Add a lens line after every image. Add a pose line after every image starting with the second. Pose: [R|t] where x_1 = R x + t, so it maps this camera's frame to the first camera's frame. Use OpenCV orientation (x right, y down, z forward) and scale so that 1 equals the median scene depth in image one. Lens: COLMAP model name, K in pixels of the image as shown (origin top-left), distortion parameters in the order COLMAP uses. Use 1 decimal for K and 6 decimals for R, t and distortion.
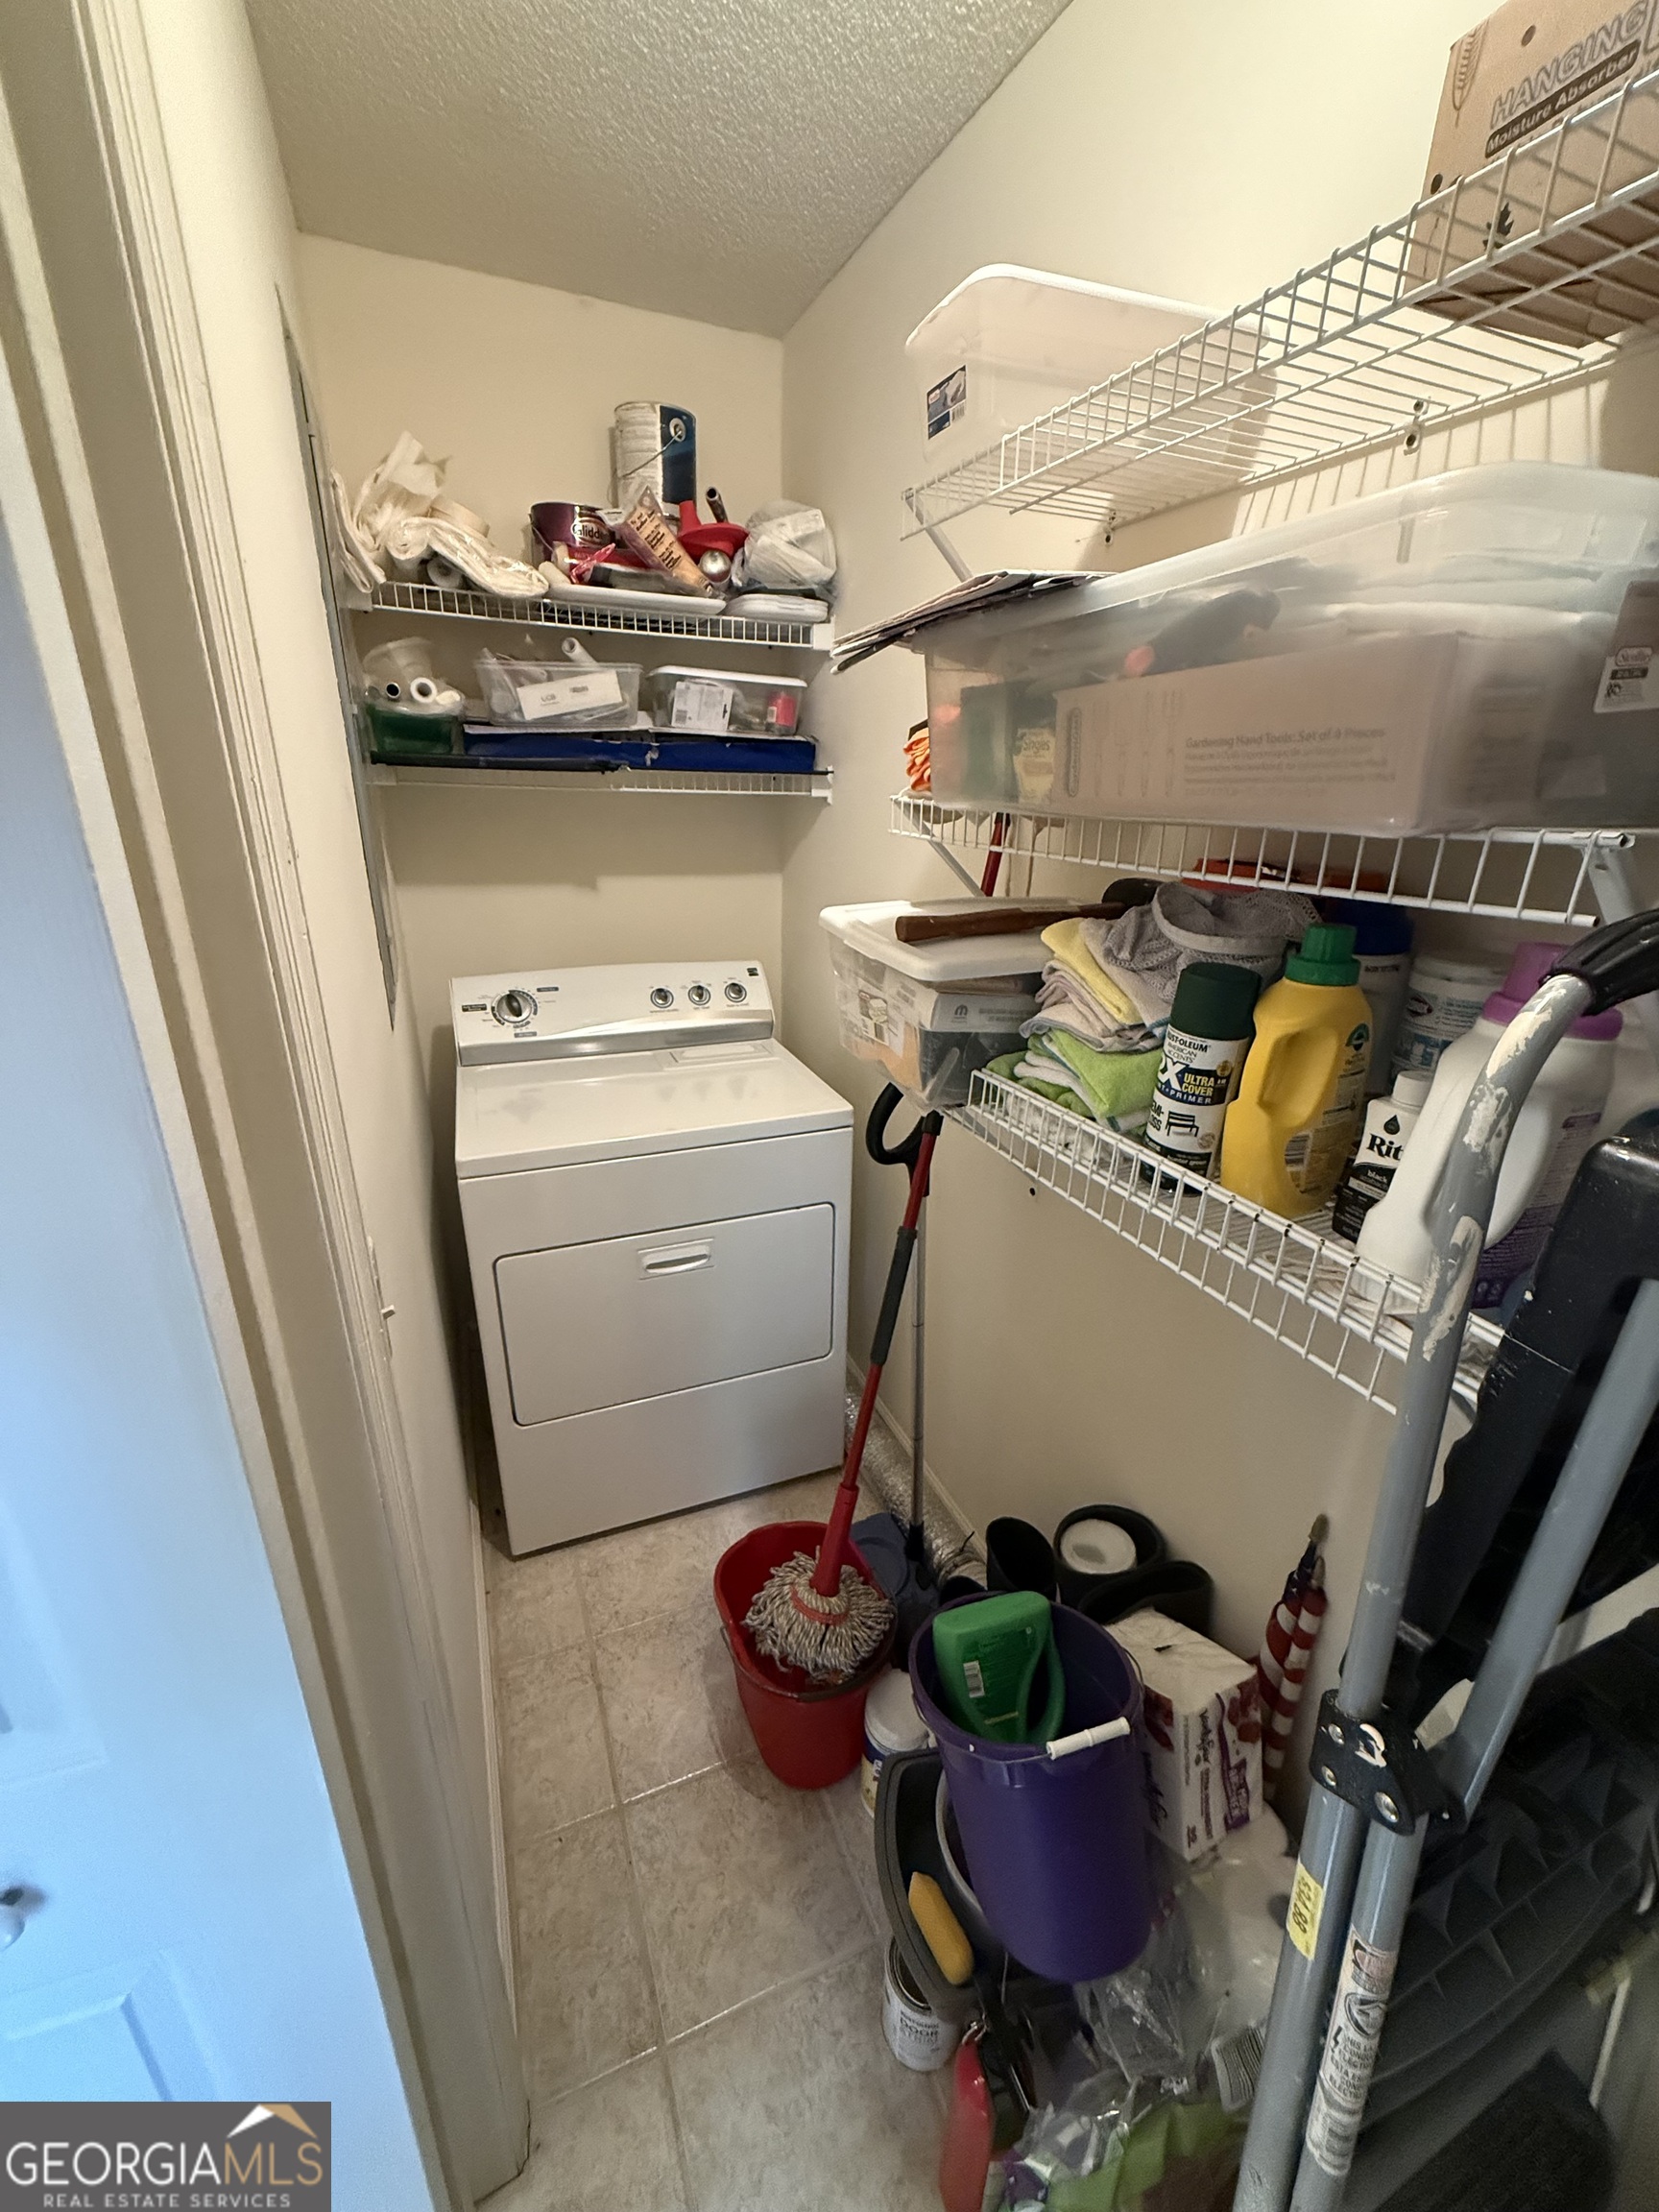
lens RADIAL K [[889.8, 0, 824.3], [0, 889.8, 1103.7], [0, 0, 1]] dist [-0.001382, 0.000074]
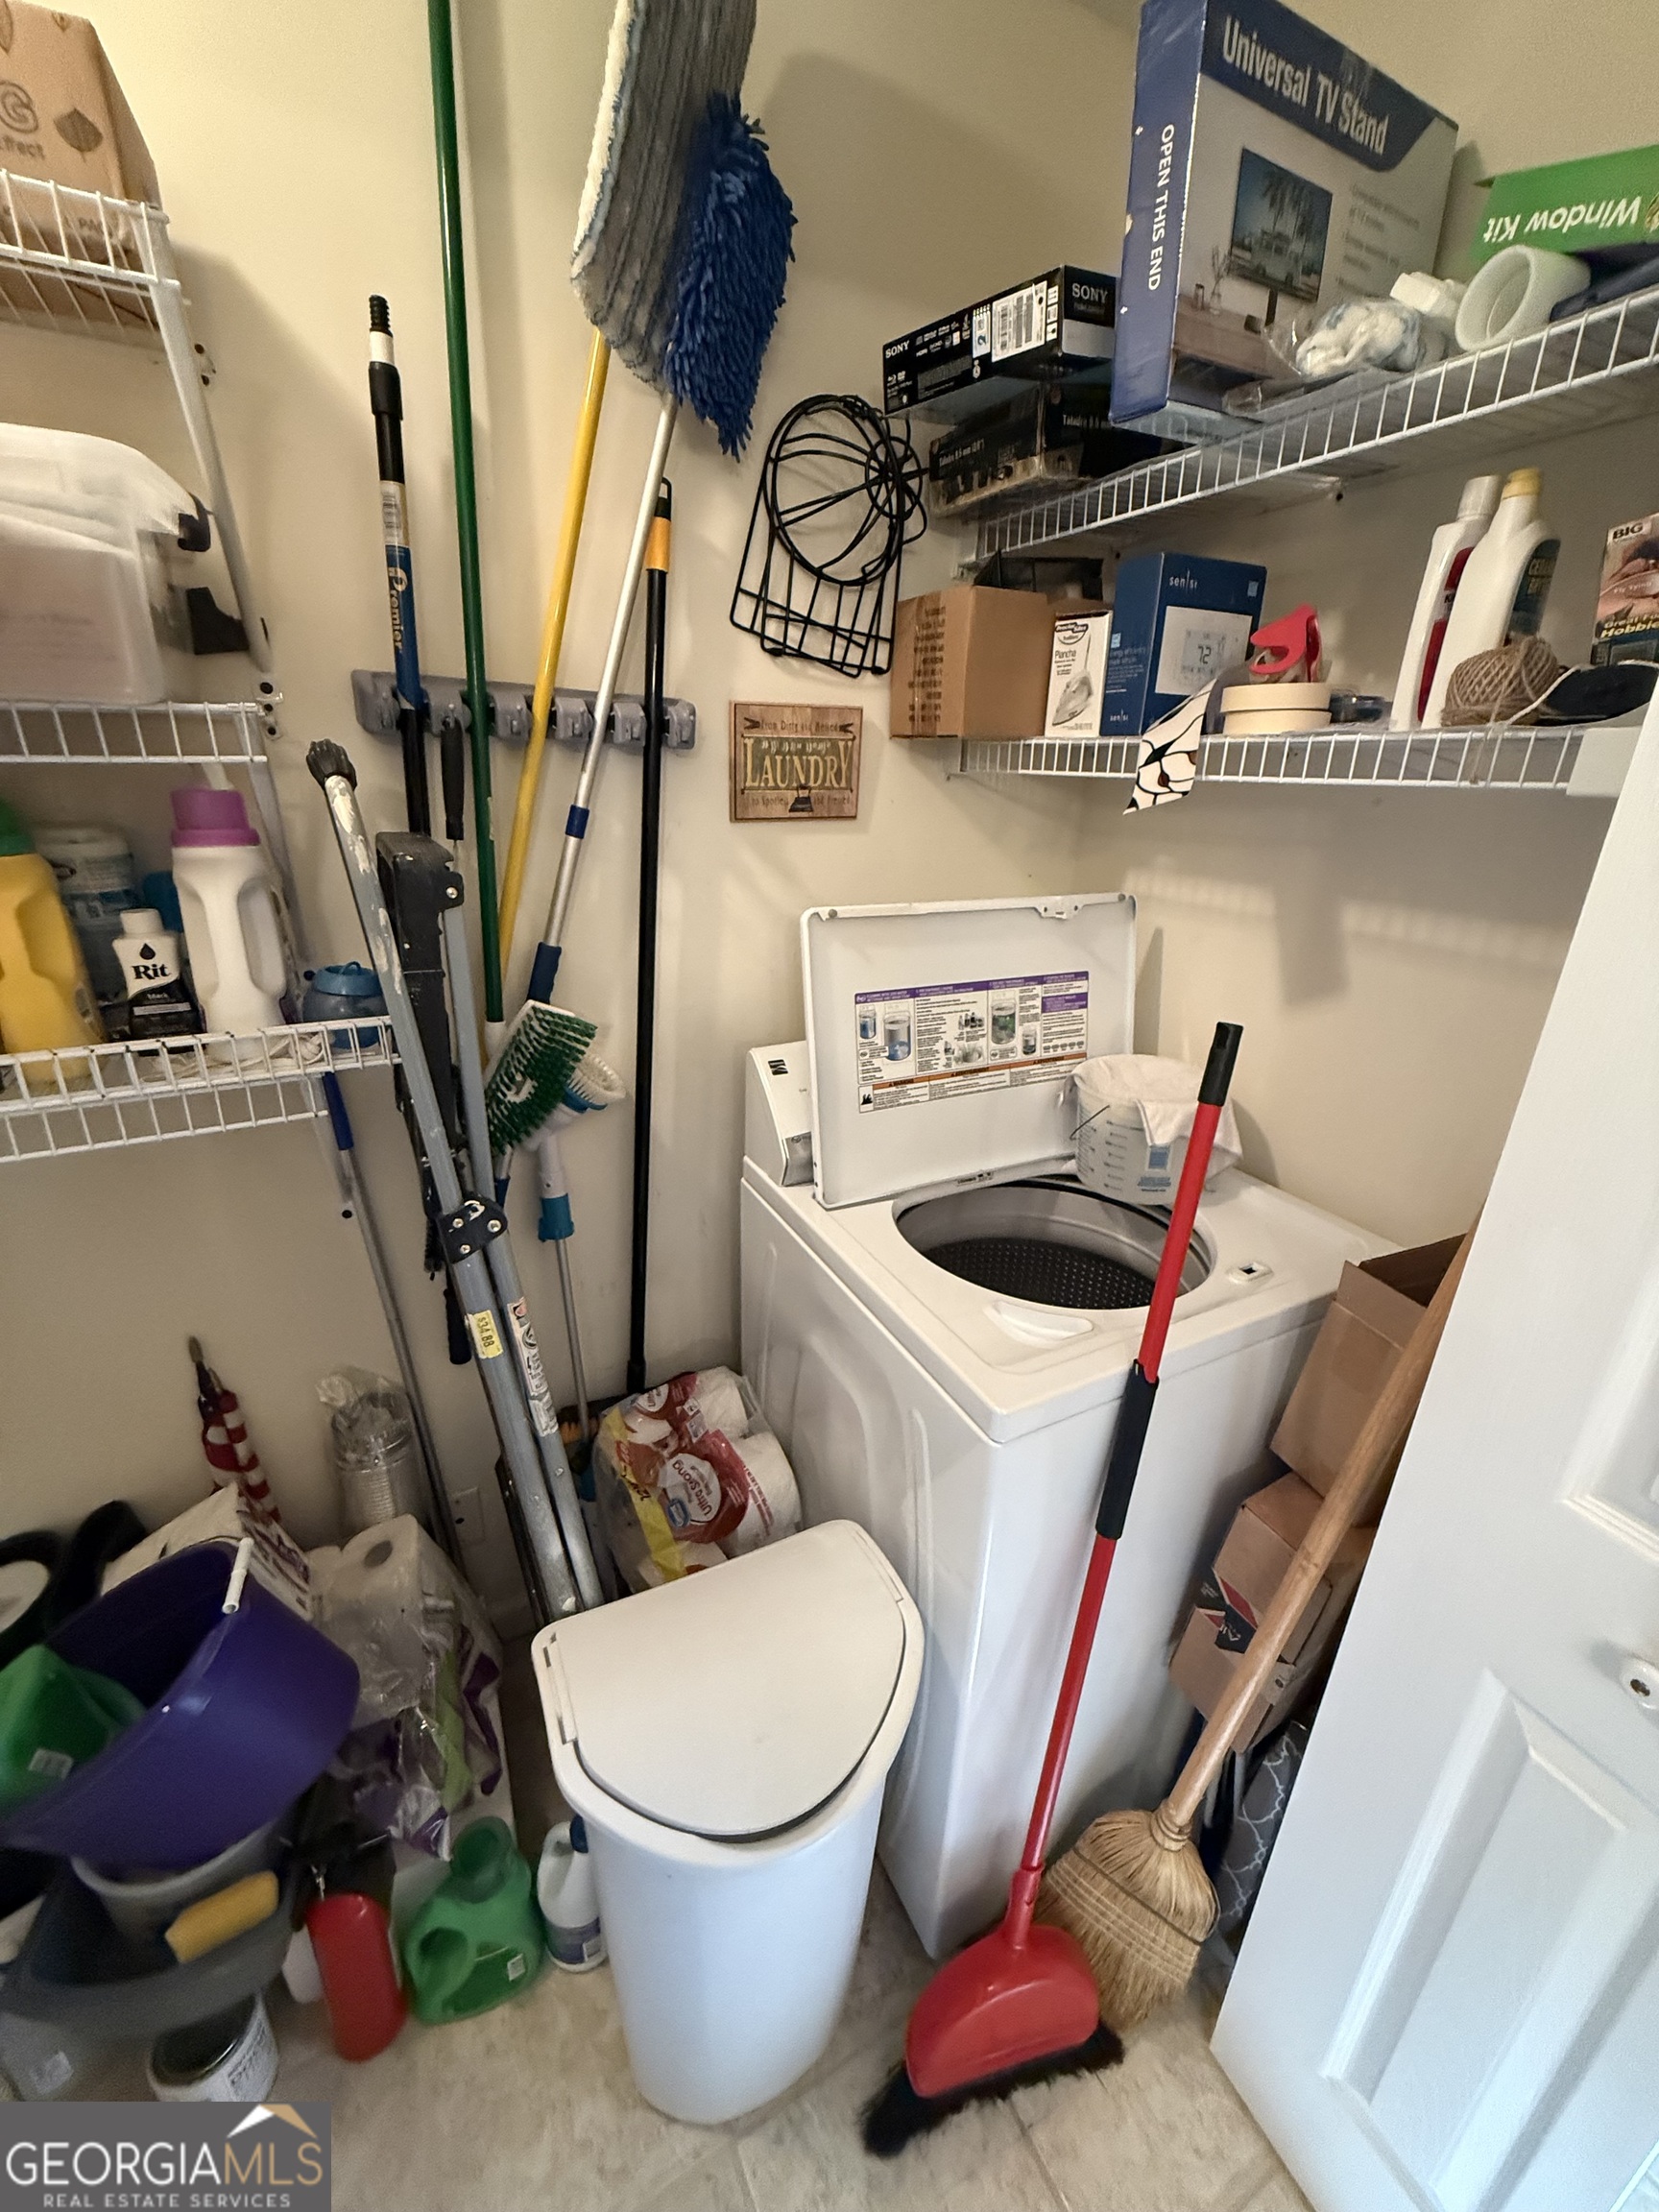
lens RADIAL K [[889.8, 0, 827.5], [0, 889.8, 1101.9], [0, 0, 1]] dist [-0.001382, 0.000074]
pose [[-0.084973, -0.376003, 0.922714, -0.675223], [0.327040, 0.864233, 0.382289, 0.040228], [-0.941182, 0.334249, 0.049531, 0.089760]]
